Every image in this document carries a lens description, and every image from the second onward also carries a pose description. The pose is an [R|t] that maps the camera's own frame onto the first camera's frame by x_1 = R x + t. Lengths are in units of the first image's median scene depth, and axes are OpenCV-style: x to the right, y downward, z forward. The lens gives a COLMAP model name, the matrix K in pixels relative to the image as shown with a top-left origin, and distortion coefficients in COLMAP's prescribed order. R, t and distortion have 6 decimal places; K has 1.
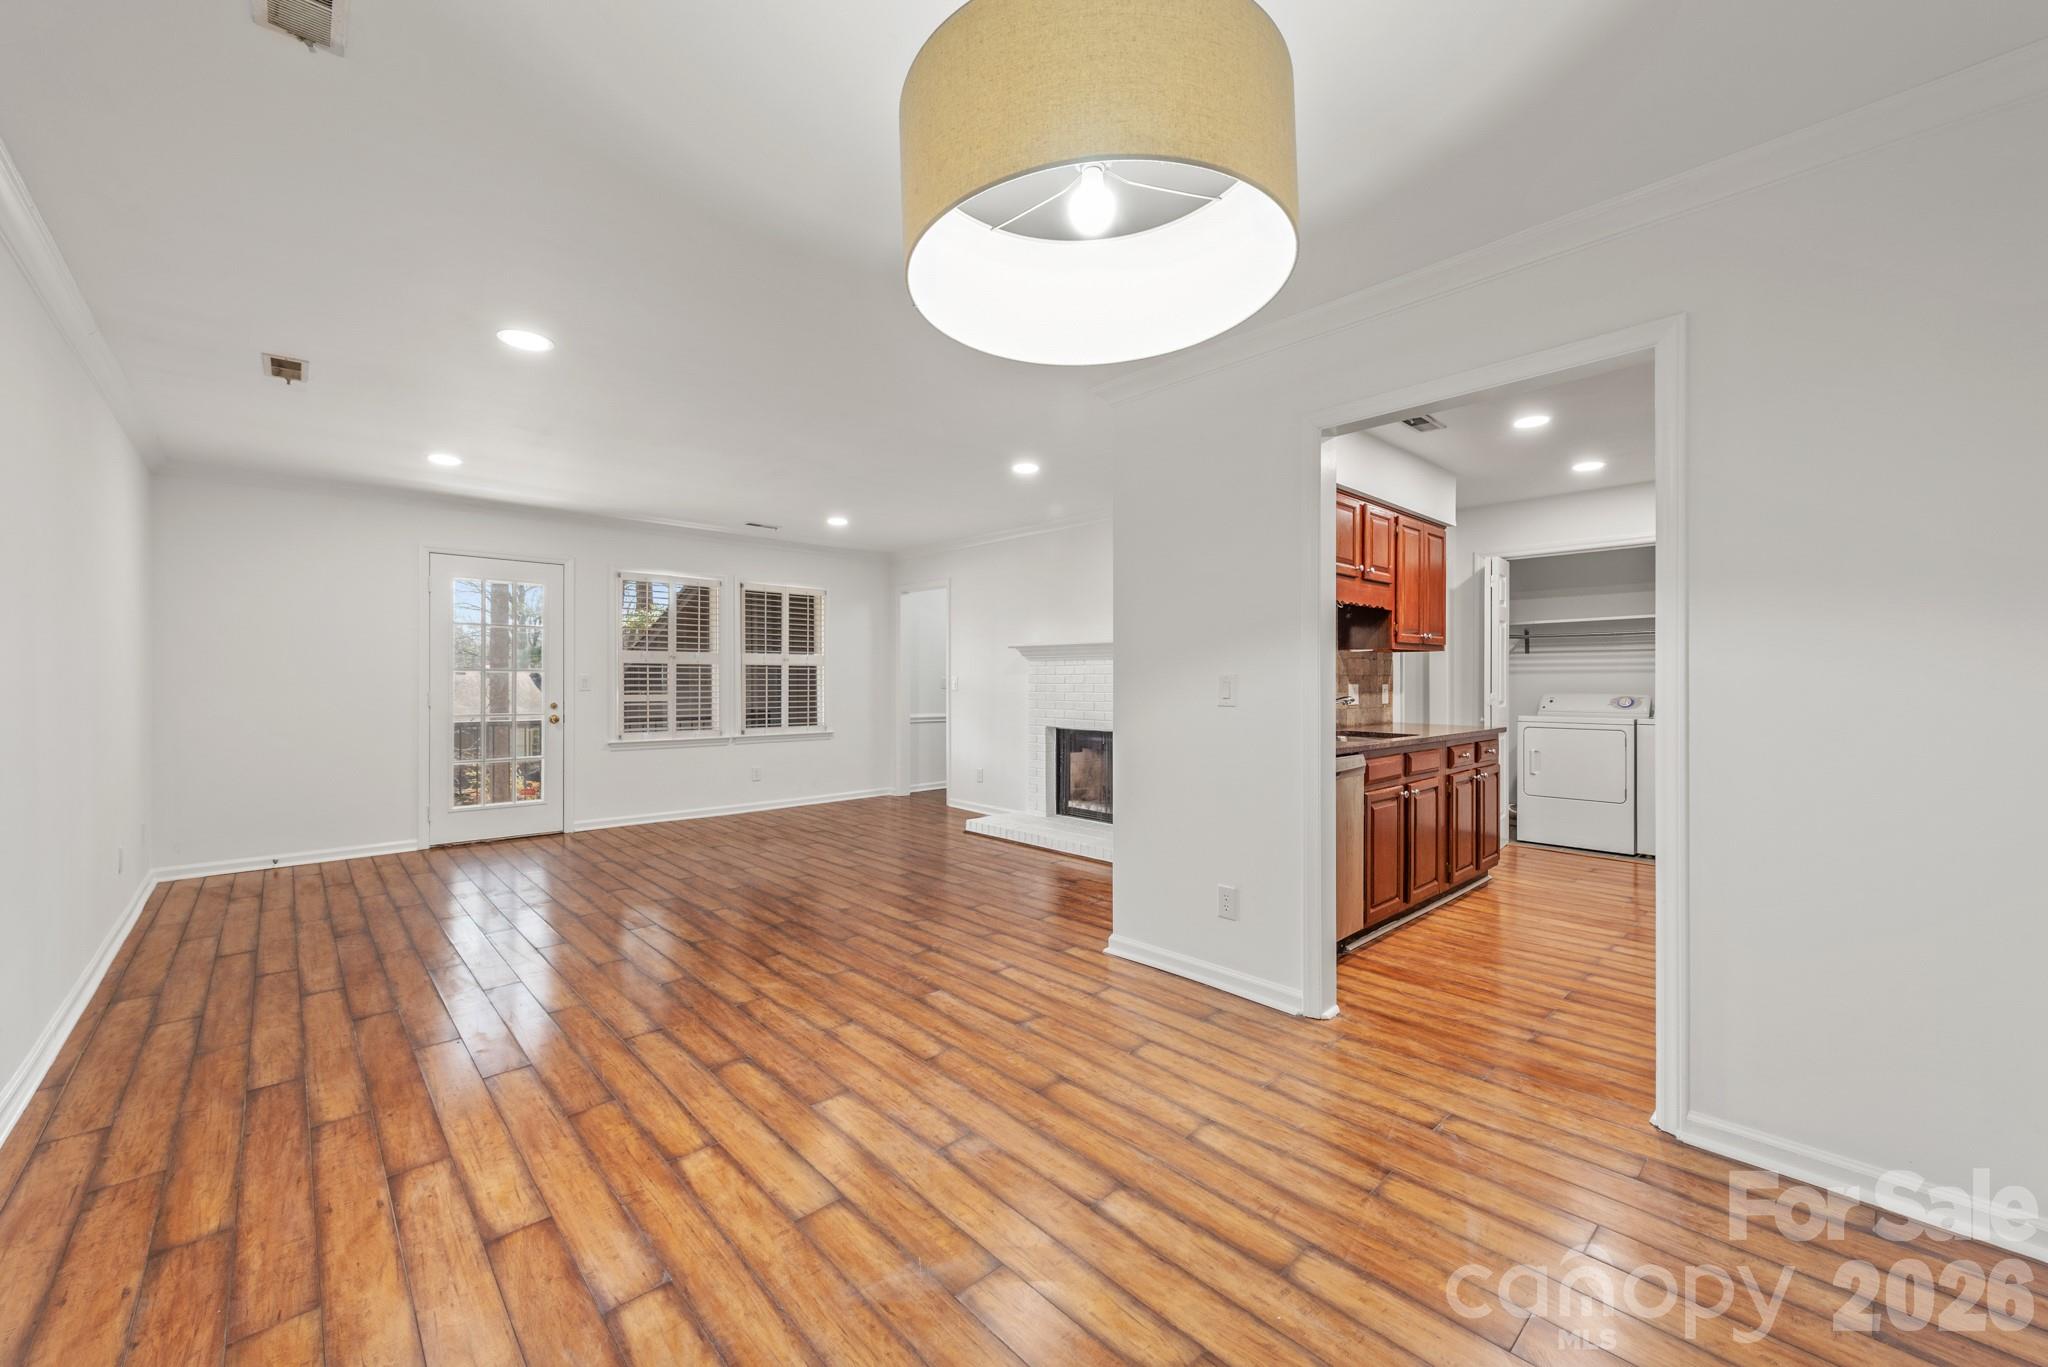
lens RADIAL K [[798.0, 0, 1030.6], [0, 798.0, 684.7], [0, 0, 1]] dist [0.007012, -0.000047]
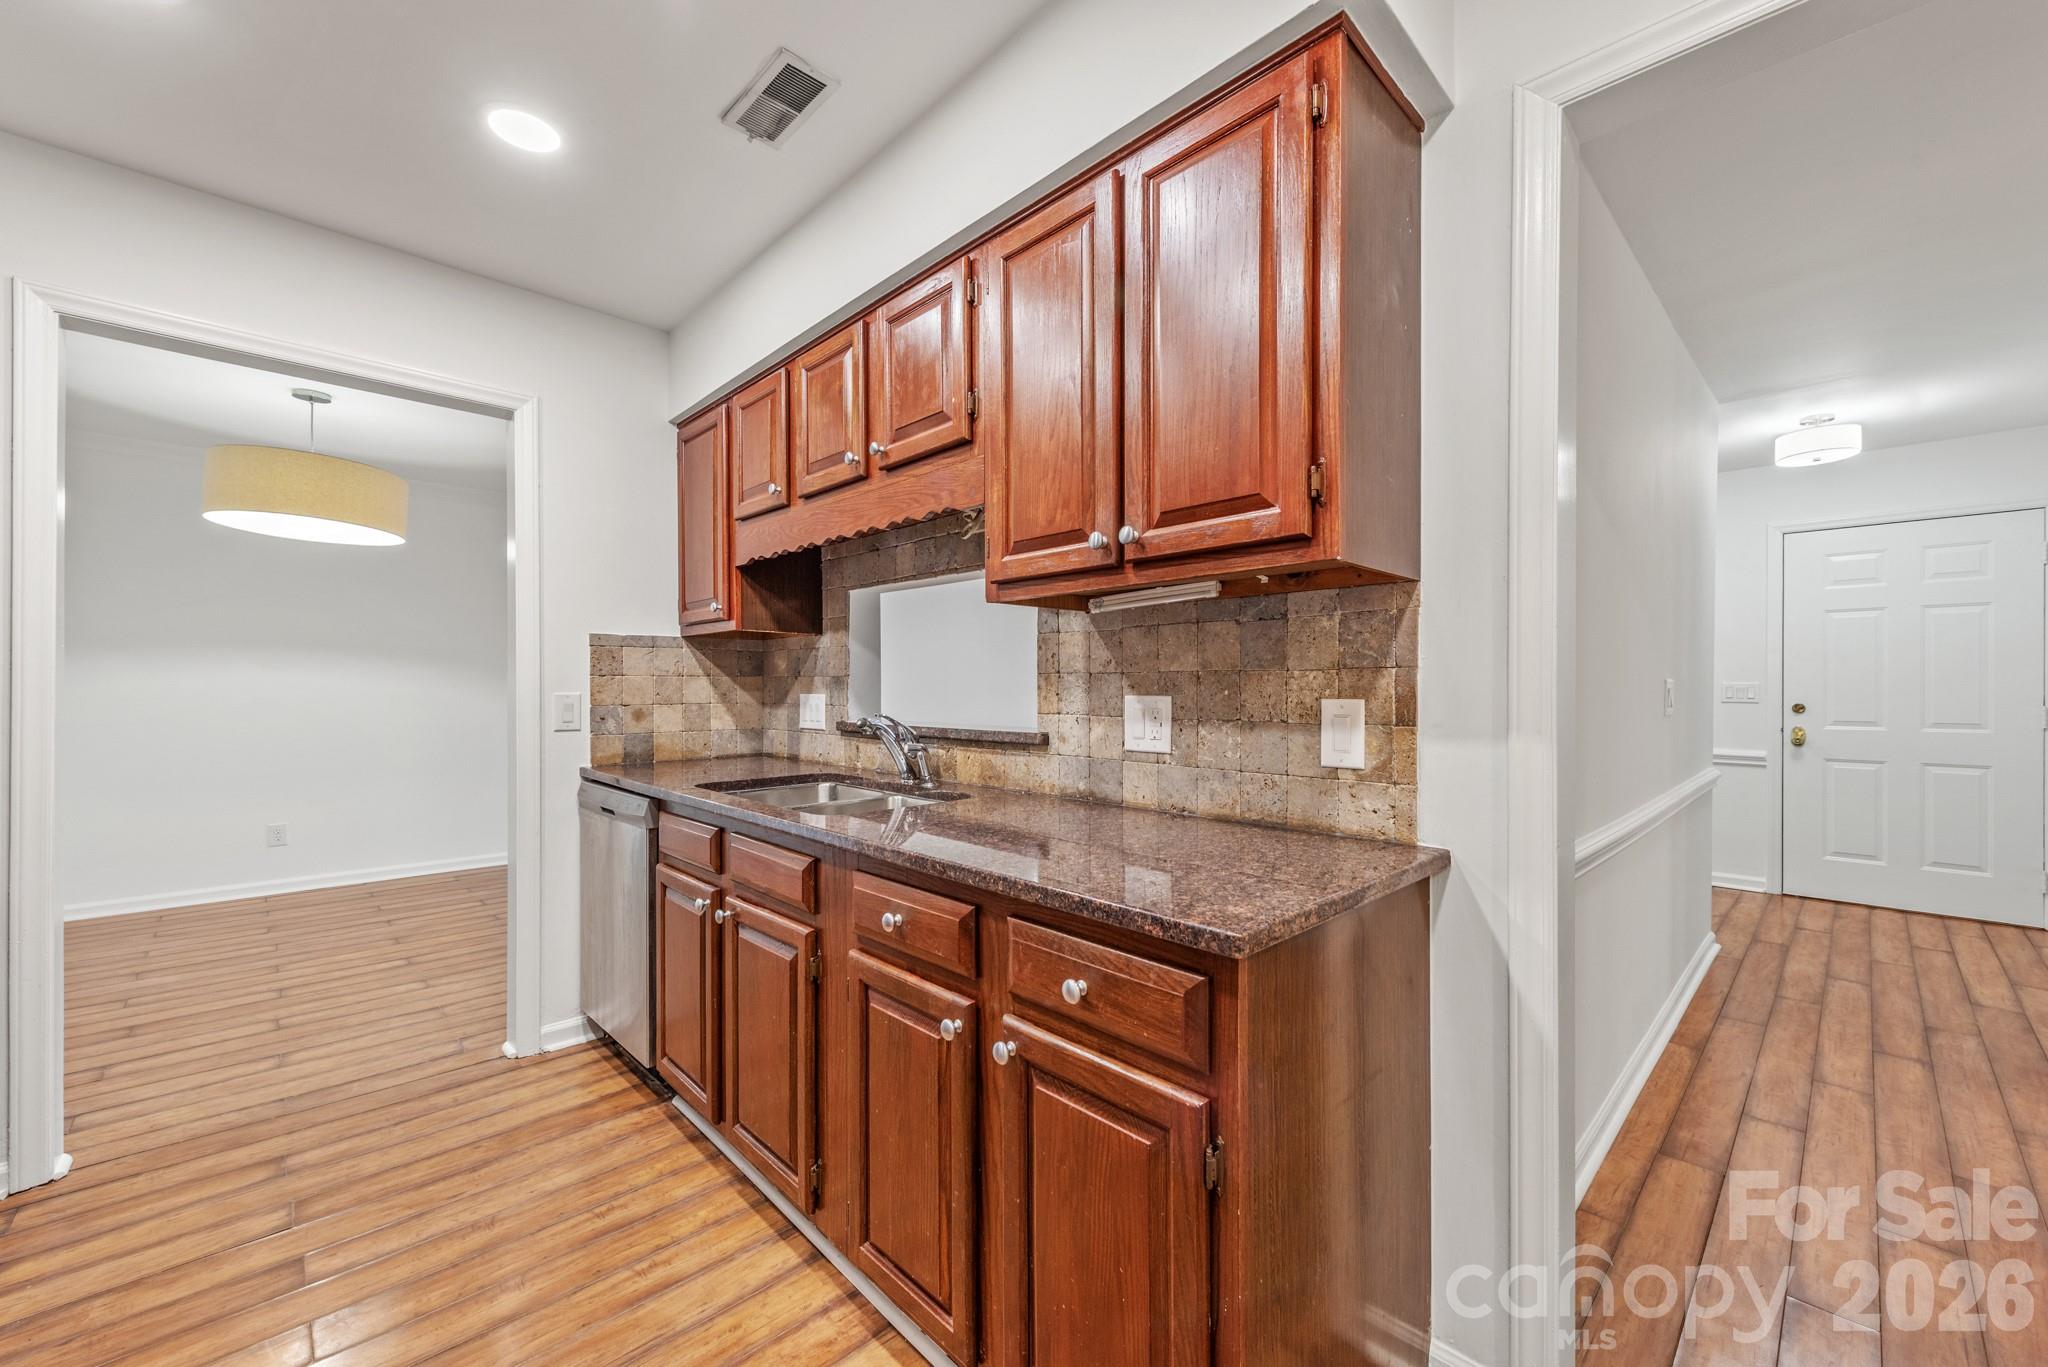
lens RADIAL K [[798.0, 0, 1030.6], [0, 798.0, 684.7], [0, 0, 1]] dist [0.007012, -0.000047]
pose [[0.017825, 0.002841, -0.999837, 0.881591], [-0.002460, 0.999993, 0.002797, -0.007932], [0.999838, 0.002410, 0.017832, 1.068706]]
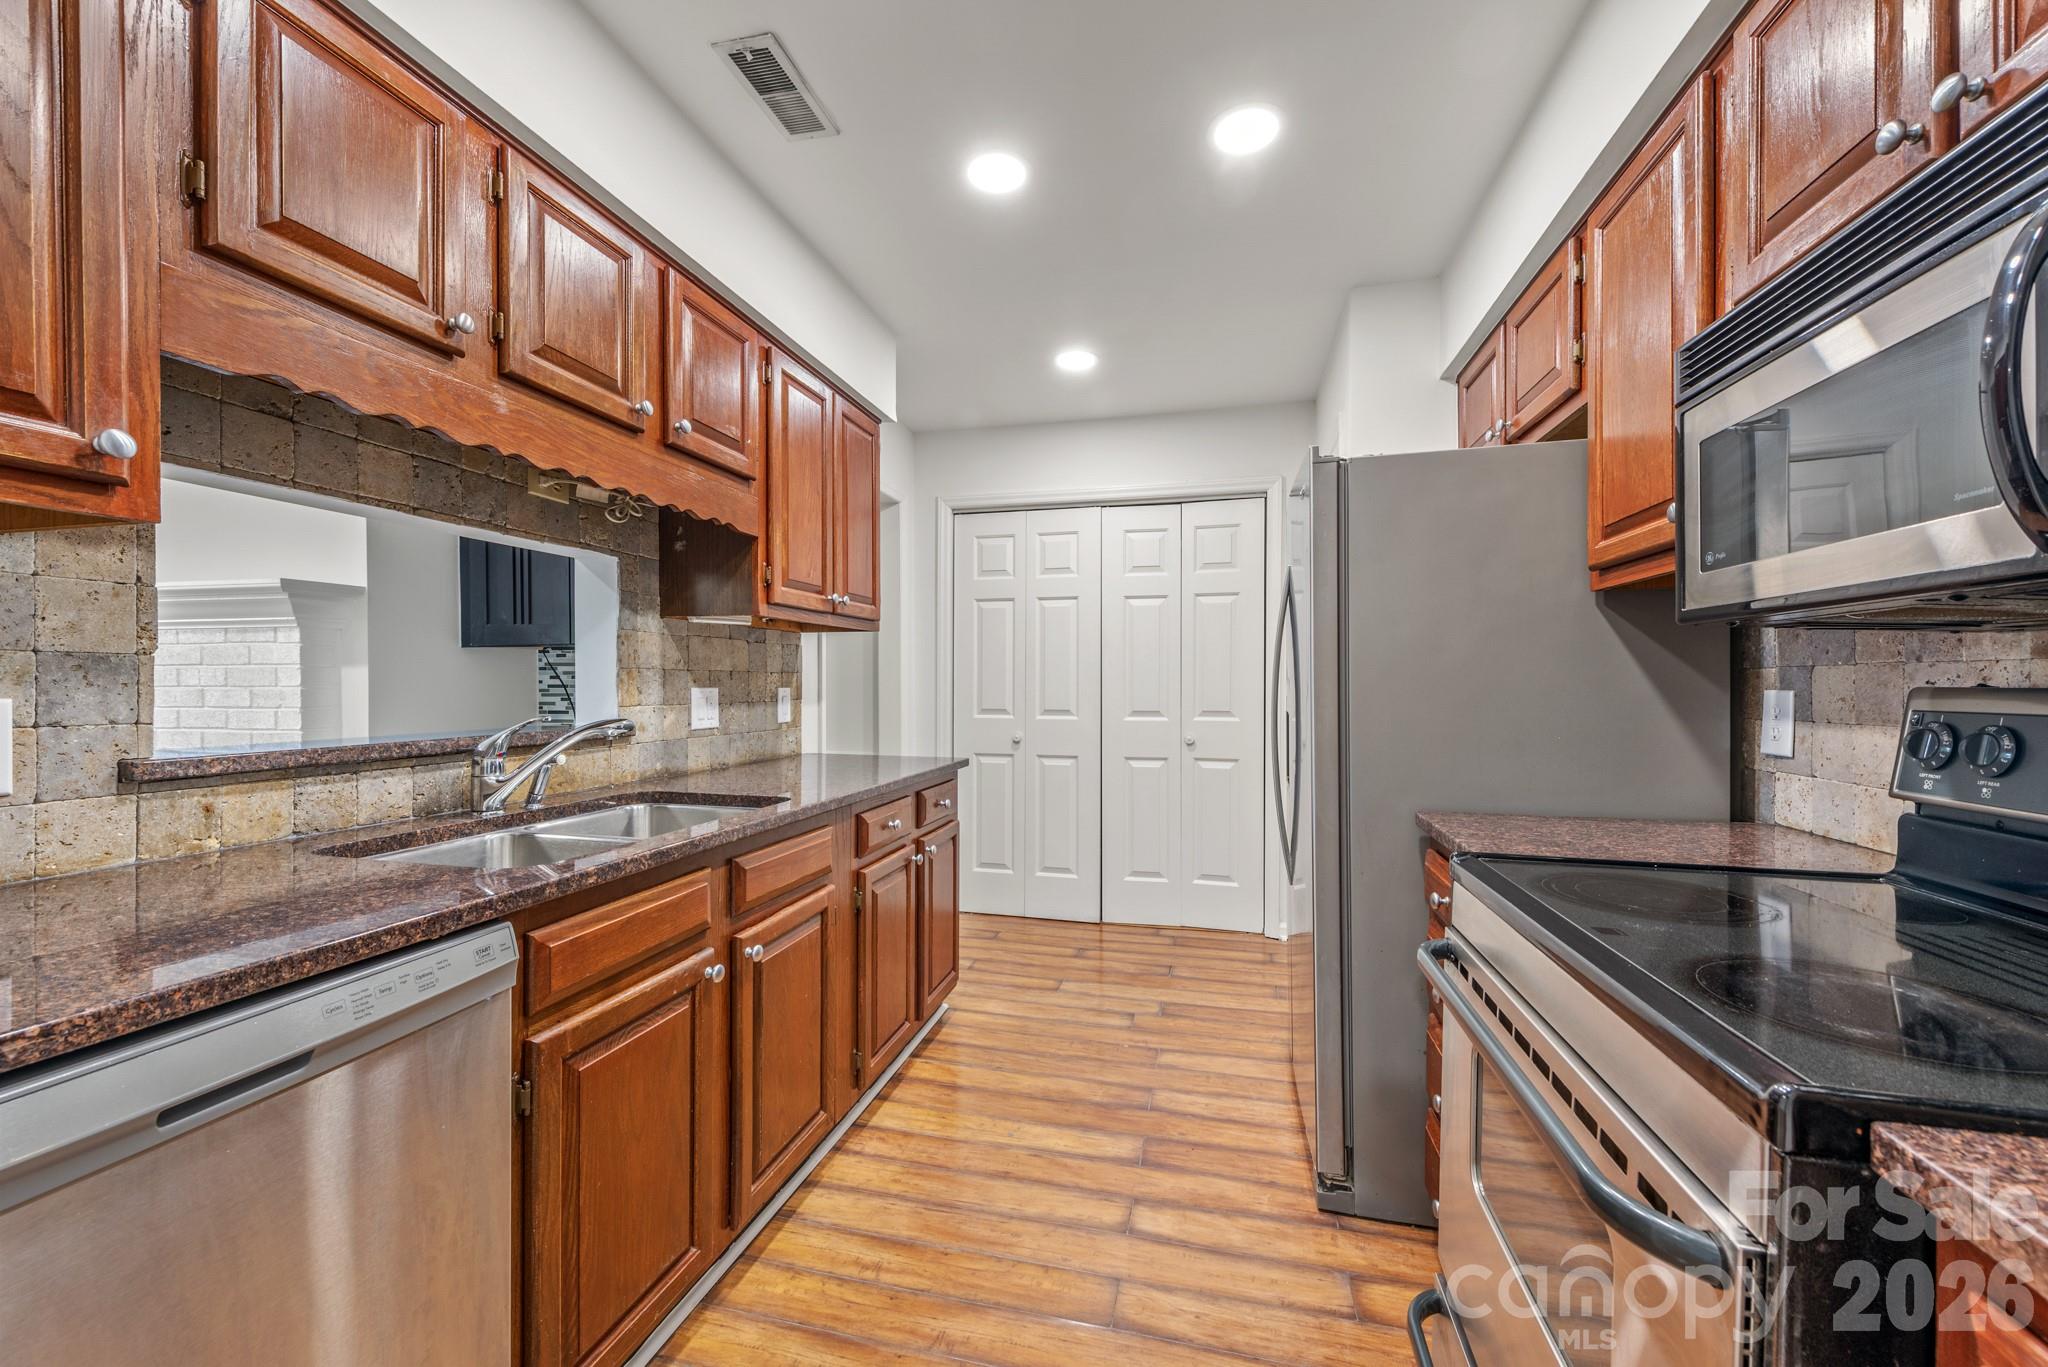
lens RADIAL K [[798.0, 0, 1030.6], [0, 798.0, 684.7], [0, 0, 1]] dist [0.007012, -0.000047]
pose [[0.837500, 0.003362, 0.546427, 0.340319], [-0.001778, 0.999993, -0.003429, -0.001618], [-0.546435, 0.001900, 0.837499, 0.523564]]
